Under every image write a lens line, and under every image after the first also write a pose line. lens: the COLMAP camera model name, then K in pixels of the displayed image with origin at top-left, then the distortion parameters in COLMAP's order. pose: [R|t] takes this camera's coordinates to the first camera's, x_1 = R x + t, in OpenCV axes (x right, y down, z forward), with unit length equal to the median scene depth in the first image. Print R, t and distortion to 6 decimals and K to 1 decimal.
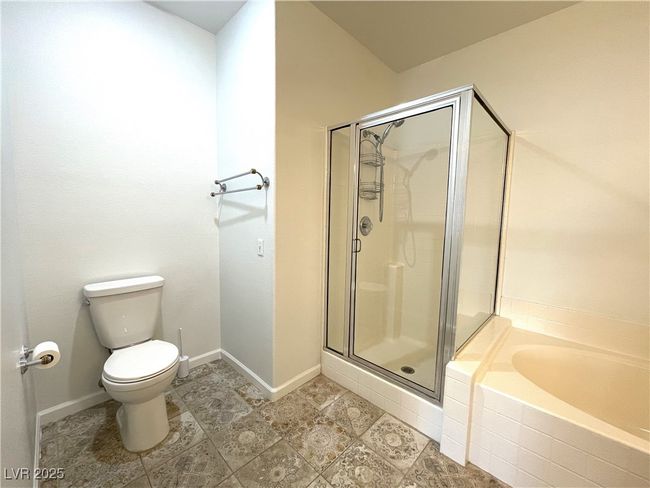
lens RADIAL K [[263.5, 0, 325.0], [0, 263.5, 244.0], [0, 0, 1]] dist [-0.002436, -0.000571]
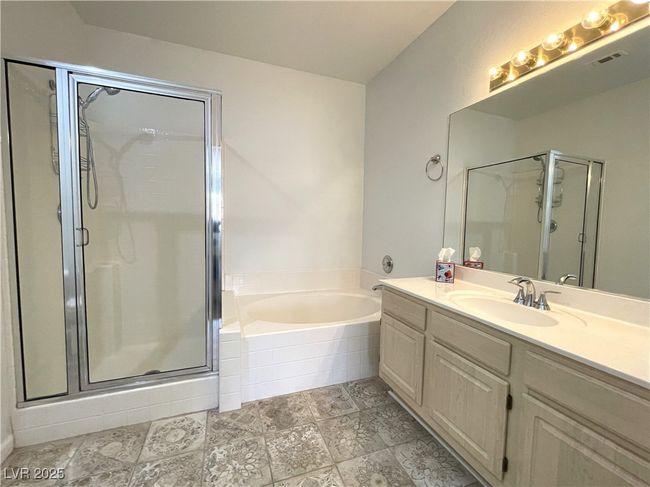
lens RADIAL K [[263.5, 0, 325.0], [0, 263.5, 243.5], [0, 0, 1]] dist [-0.002436, -0.000571]
pose [[0.439268, -0.080425, 0.894749, -0.248429], [0.076668, 0.995707, 0.051861, 0.038181], [-0.895079, 0.045818, 0.443548, 0.053575]]
